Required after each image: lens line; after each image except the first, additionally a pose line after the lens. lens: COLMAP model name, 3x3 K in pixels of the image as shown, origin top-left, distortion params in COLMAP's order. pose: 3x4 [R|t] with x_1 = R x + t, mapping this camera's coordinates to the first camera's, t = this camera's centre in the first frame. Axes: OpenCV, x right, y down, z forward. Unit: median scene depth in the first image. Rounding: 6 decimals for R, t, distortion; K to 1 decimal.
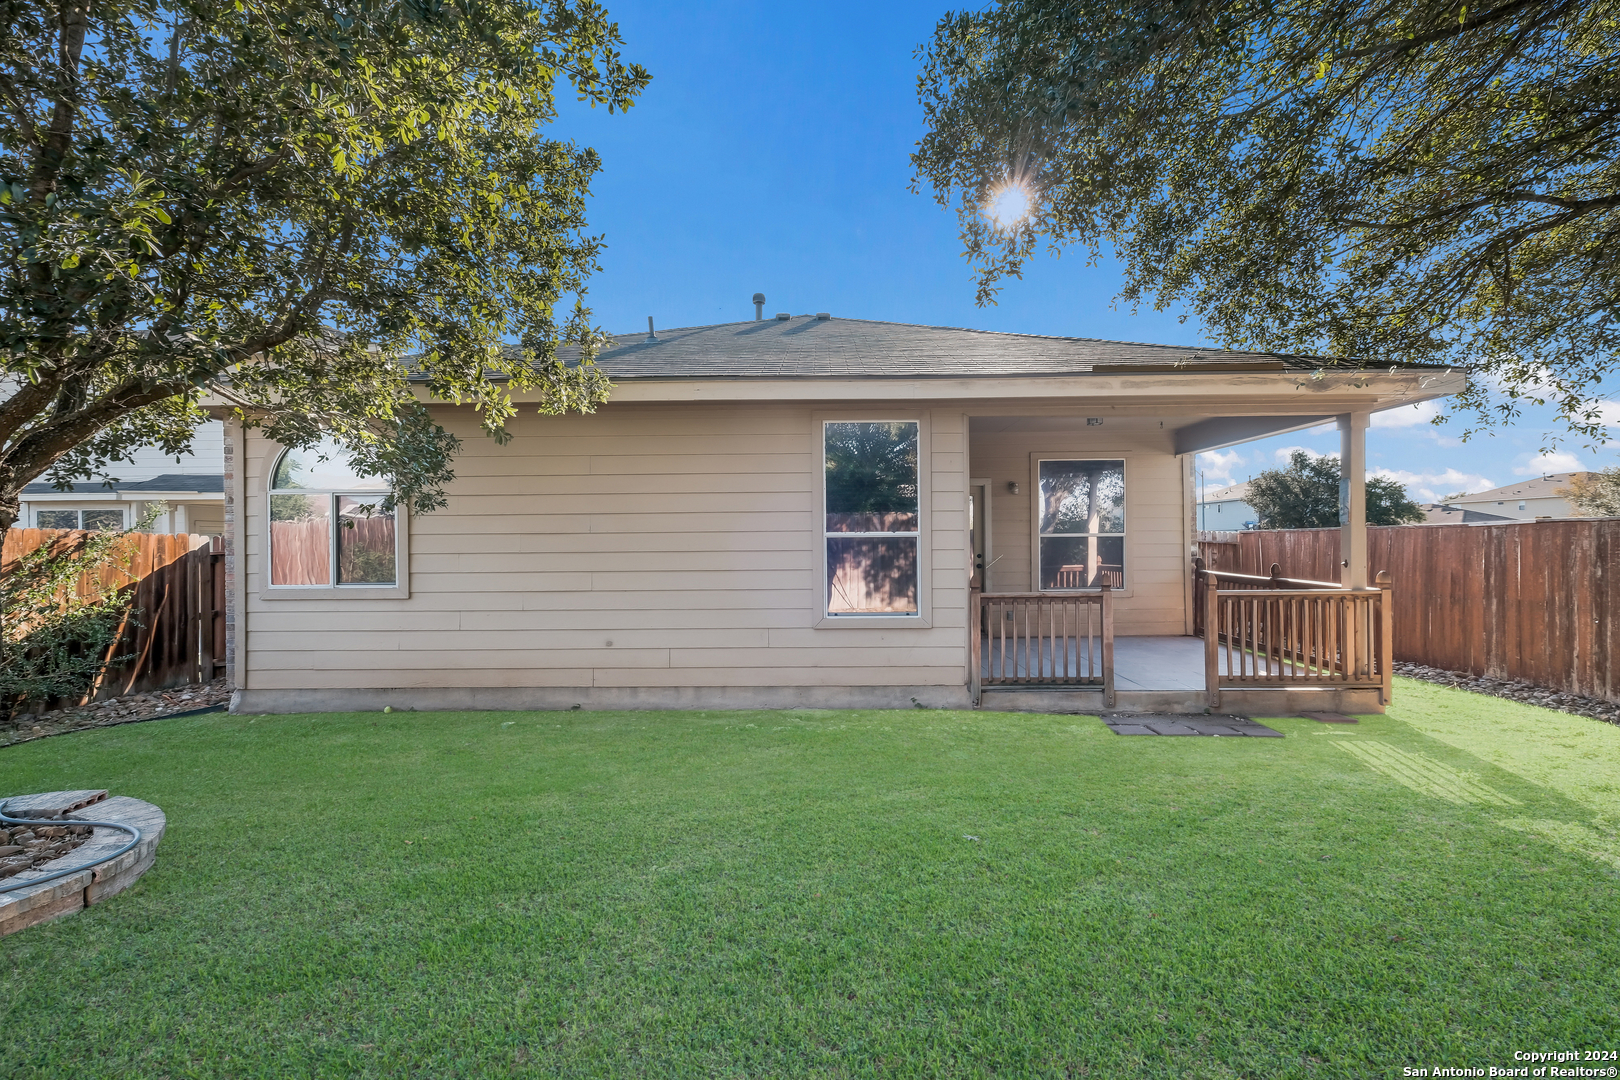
lens RADIAL K [[692.7, 0, 810.9], [0, 692.7, 536.0], [0, 0, 1]] dist [0.008078, -0.000054]
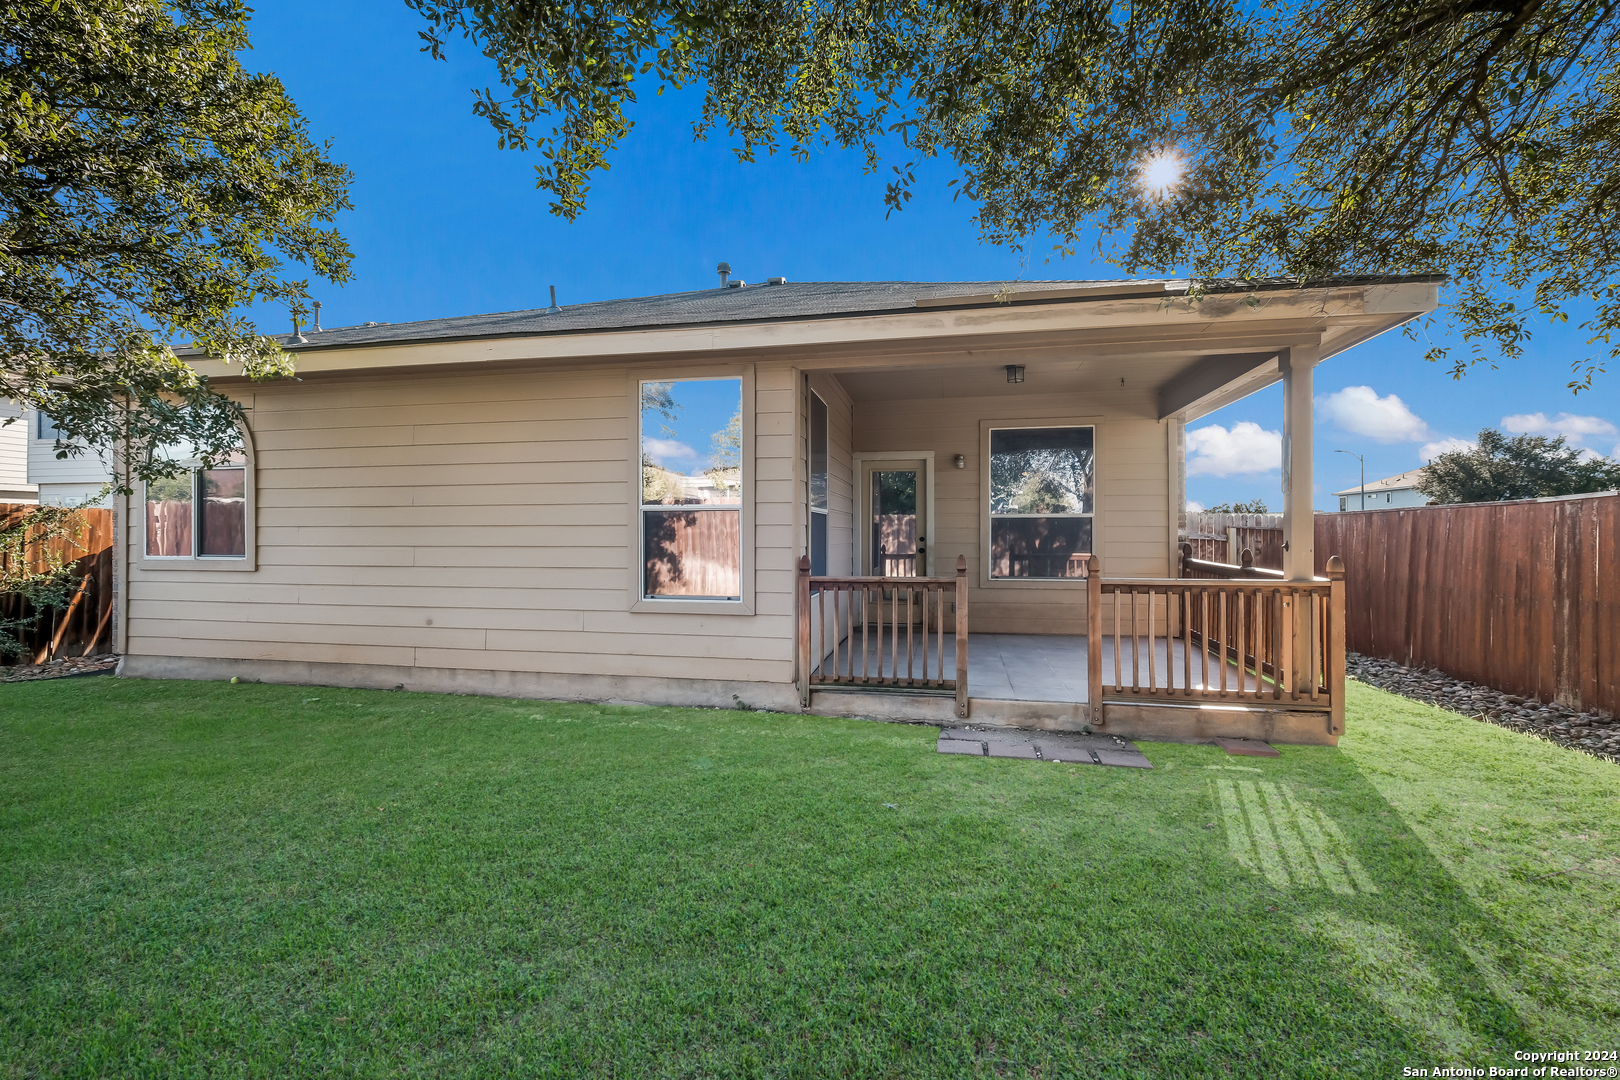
lens RADIAL K [[695.6, 0, 806.2], [0, 695.6, 524.9], [0, 0, 1]] dist [0.002313, -0.000184]
pose [[0.982803, 0.004897, -0.184592, 0.392982], [-0.005870, 0.999972, -0.004721, 0.023311], [0.184564, 0.005724, 0.982804, 0.154713]]
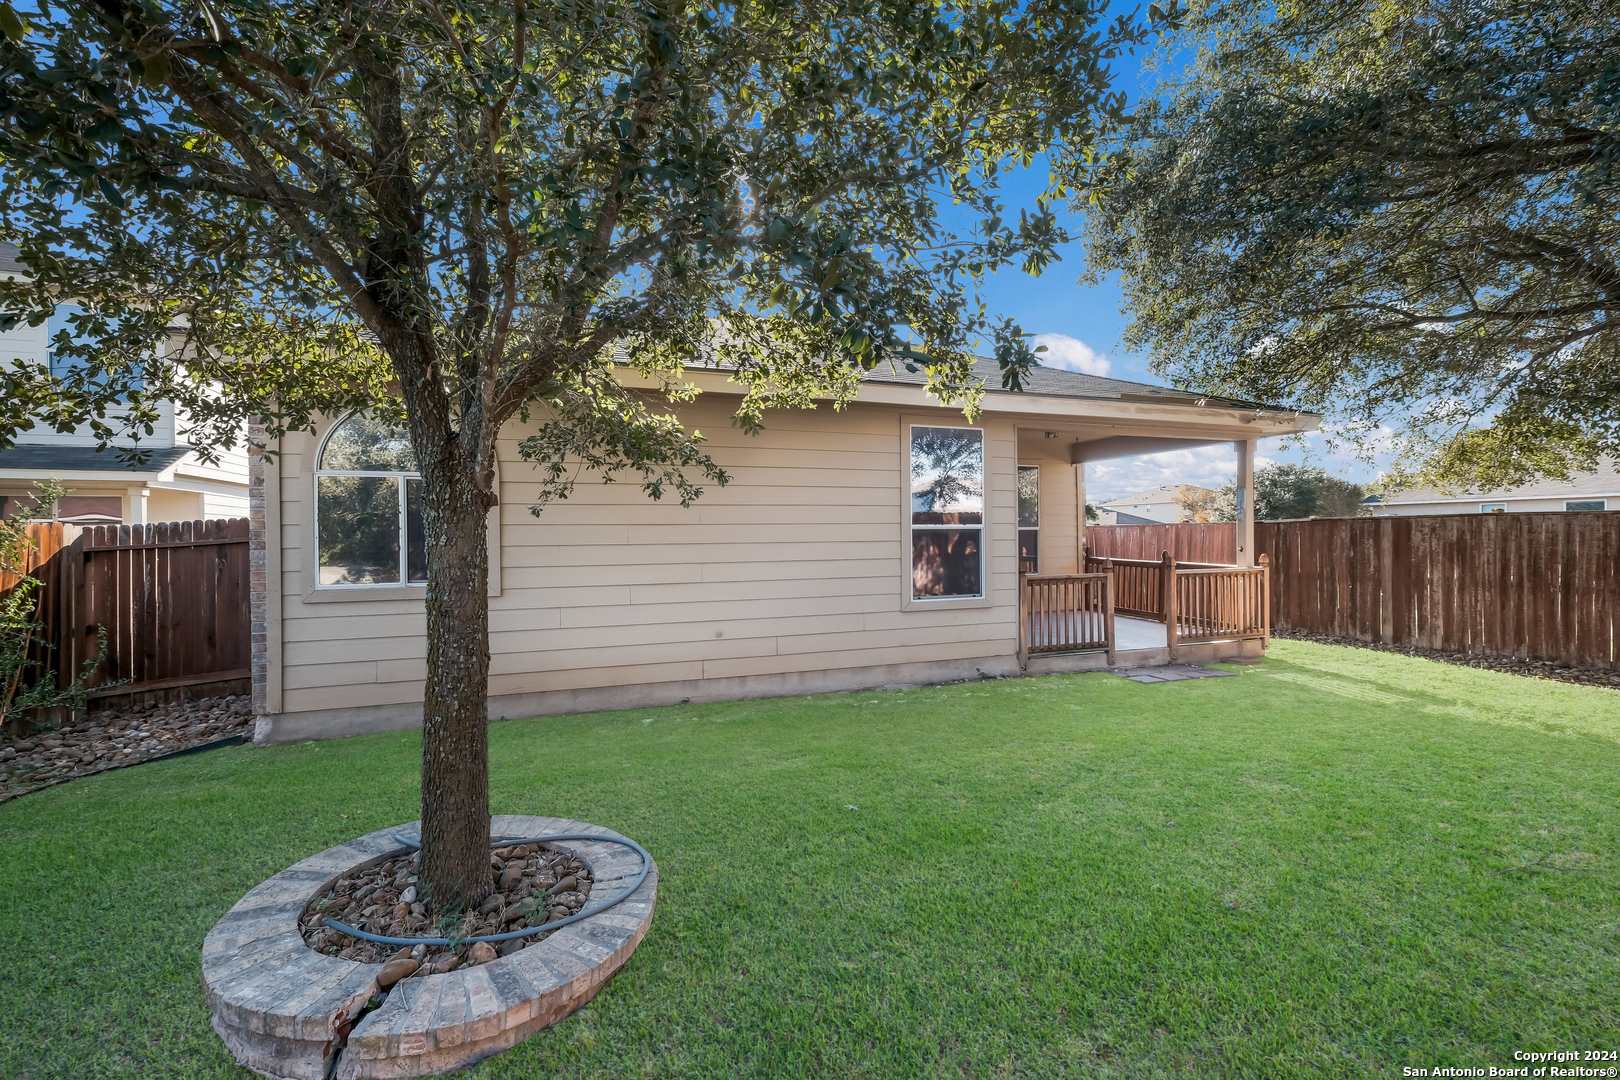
lens RADIAL K [[695.6, 0, 806.2], [0, 695.6, 524.9], [0, 0, 1]] dist [0.002313, -0.000184]
pose [[0.934332, 0.004668, 0.356373, -0.531622], [-0.001997, 0.999967, -0.007865, 0.004065], [-0.356398, 0.006637, 0.934311, 0.014631]]
